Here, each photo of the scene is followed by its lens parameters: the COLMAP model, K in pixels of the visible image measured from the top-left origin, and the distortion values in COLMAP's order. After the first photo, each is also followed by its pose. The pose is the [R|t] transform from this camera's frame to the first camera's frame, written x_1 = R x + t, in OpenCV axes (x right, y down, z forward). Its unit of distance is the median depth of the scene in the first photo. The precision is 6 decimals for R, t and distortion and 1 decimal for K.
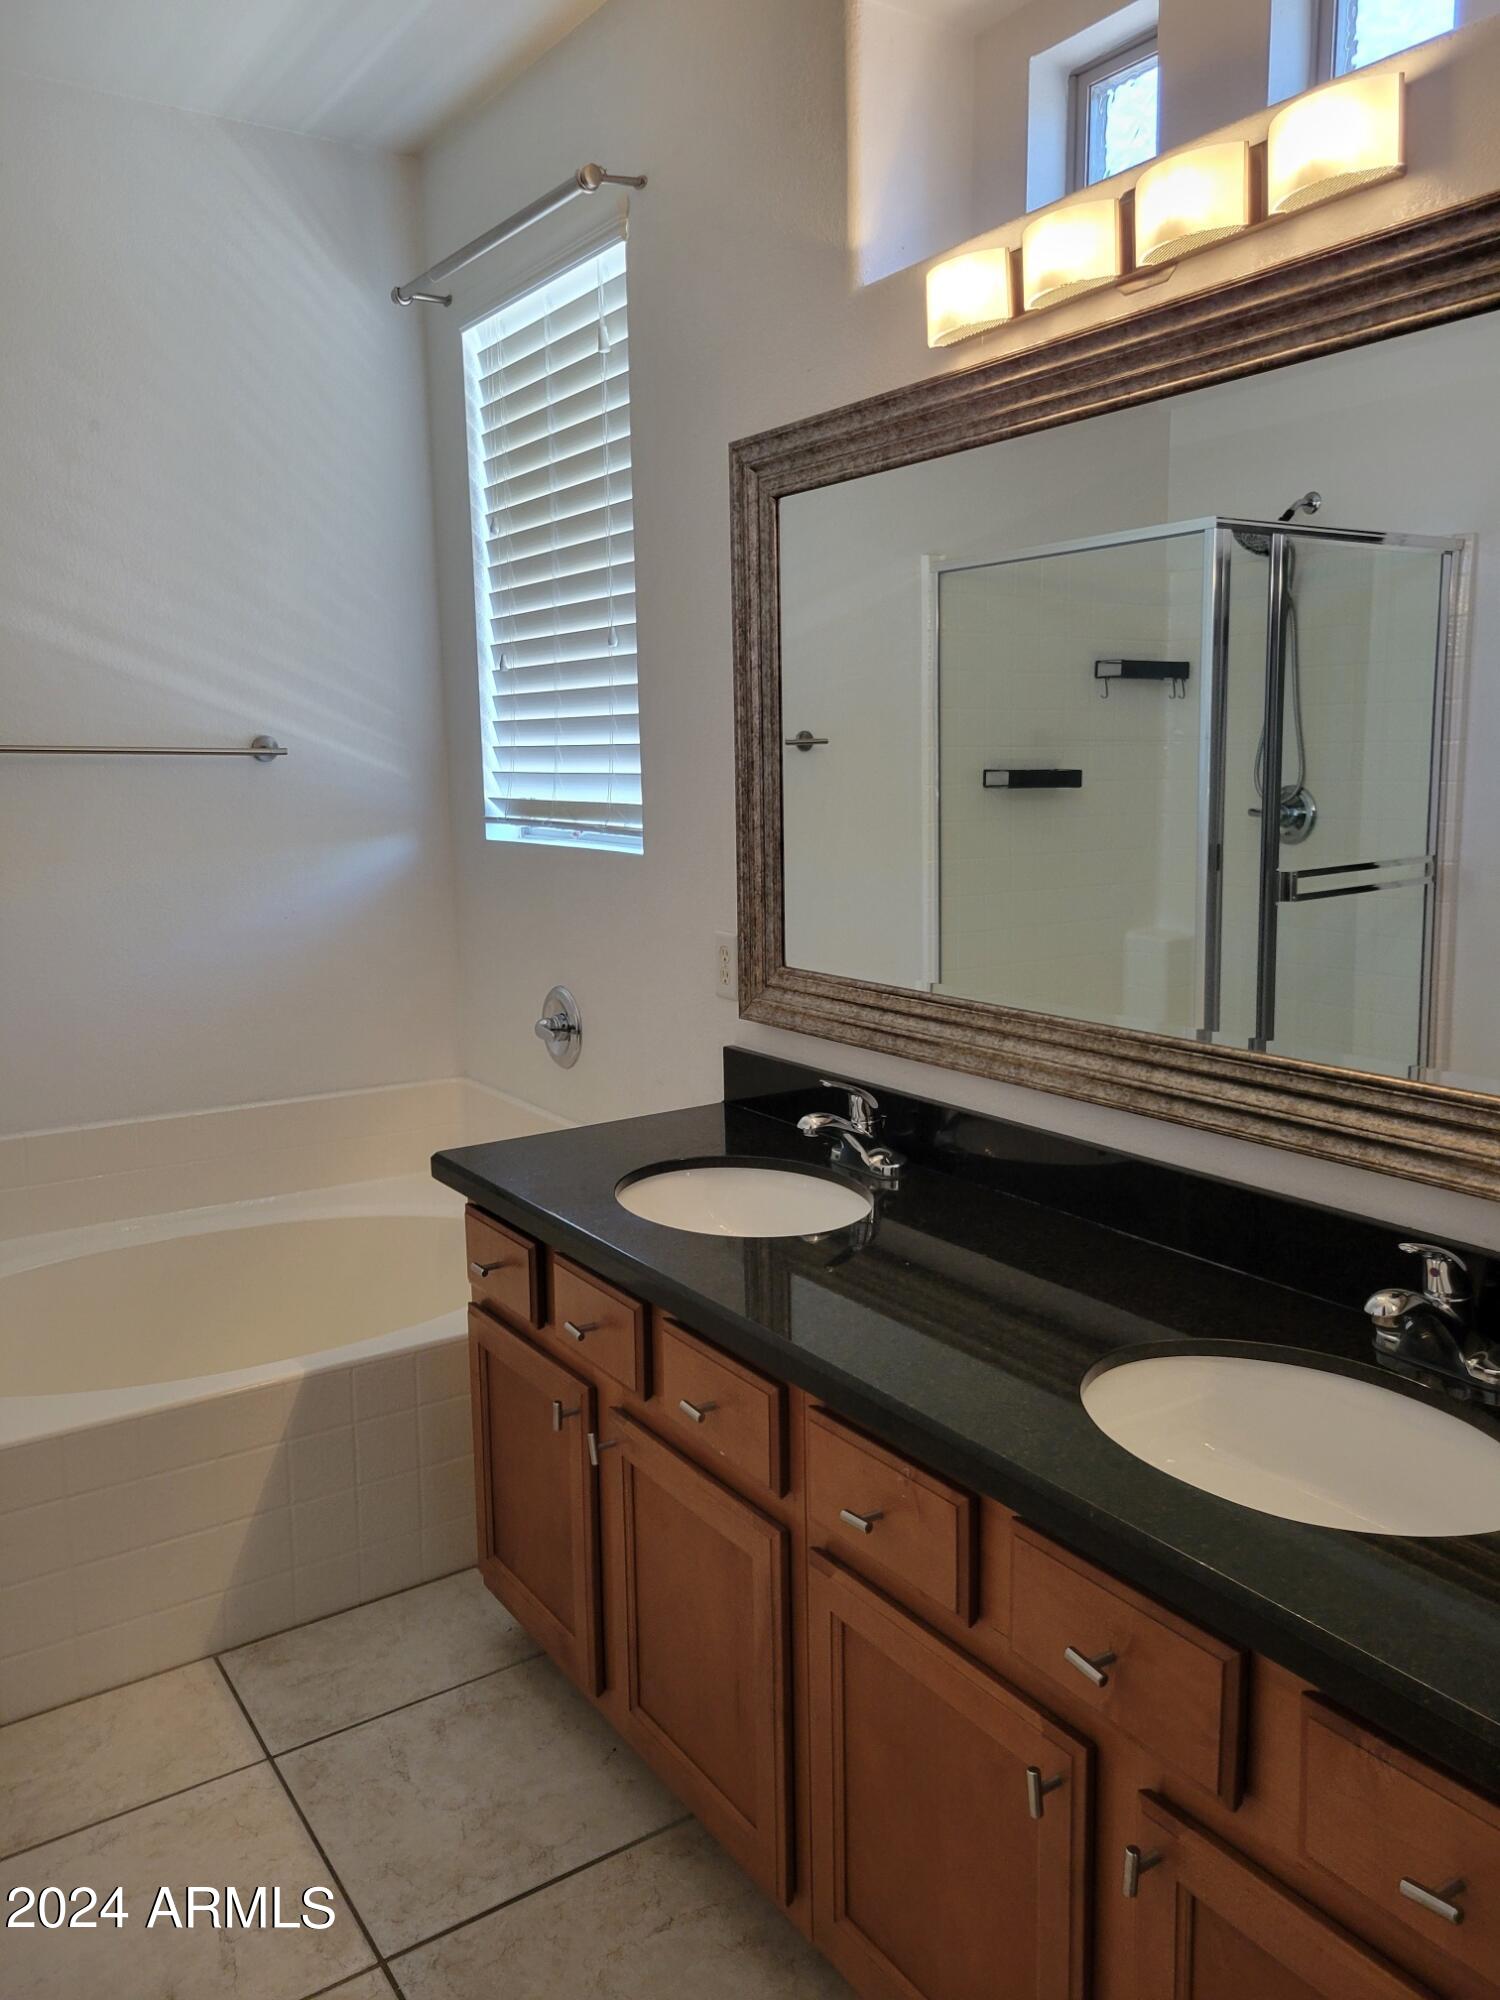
lens RADIAL K [[1508.5, 0, 747.6], [0, 1508.5, 994.6], [0, 0, 1]] dist [0.043542, -0.018127]
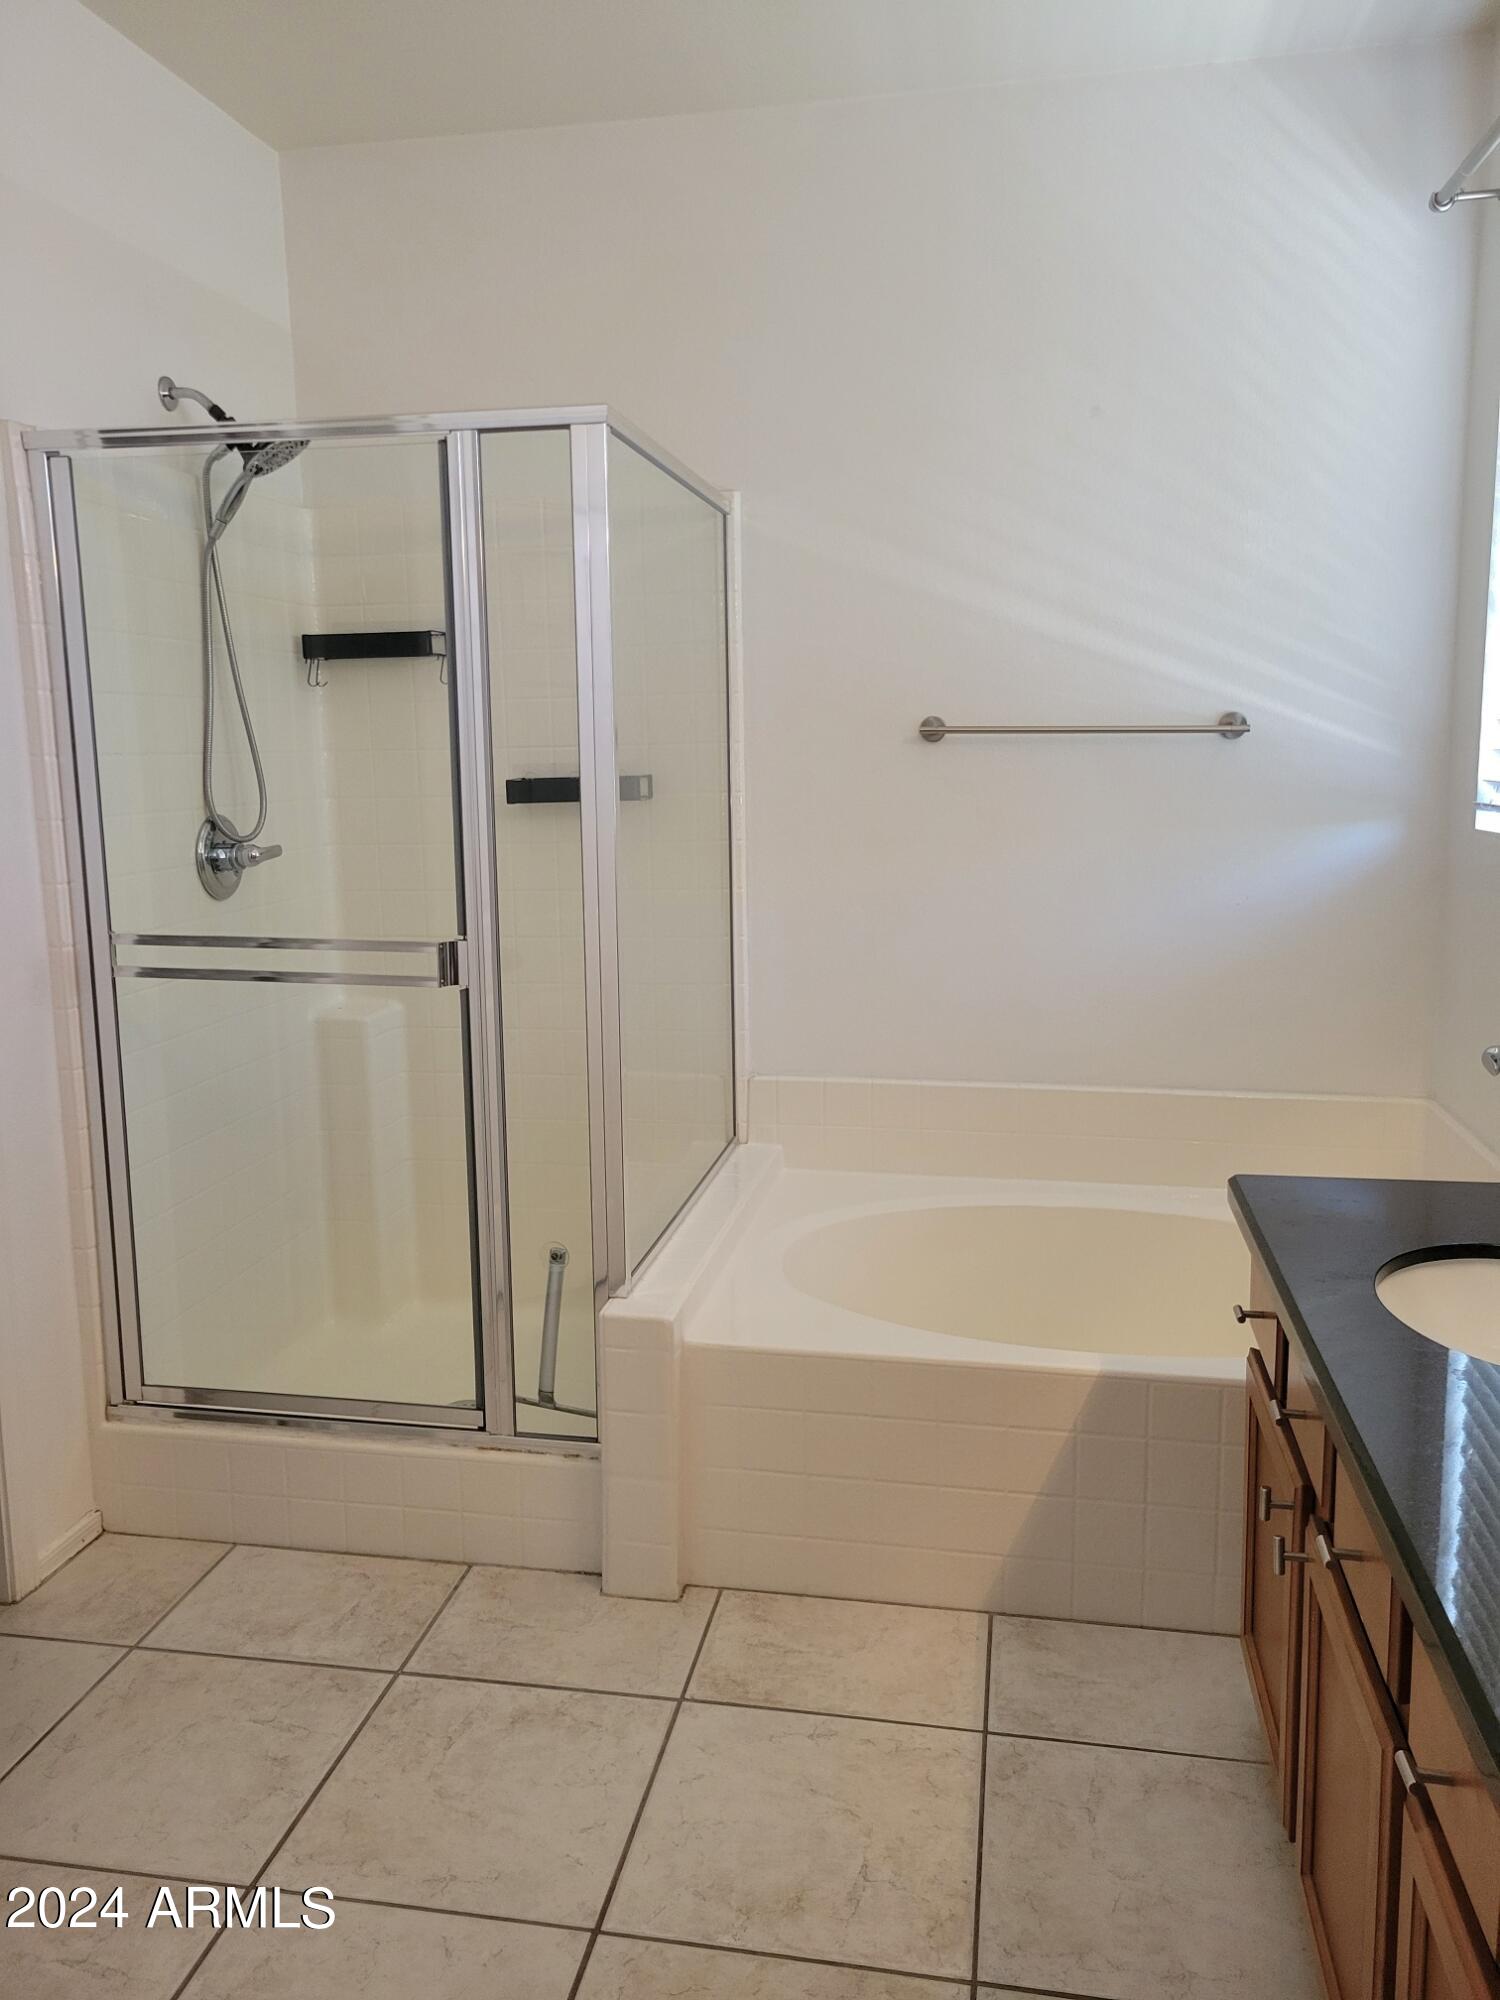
lens RADIAL K [[1508.5, 0, 752.0], [0, 1508.5, 999.6], [0, 0, 1]] dist [0.043542, -0.018127]
pose [[0.719265, 0.120880, -0.684139, 0.187800], [-0.106629, 0.992287, 0.063222, -0.025137], [0.686505, 0.027476, 0.726606, 0.136164]]
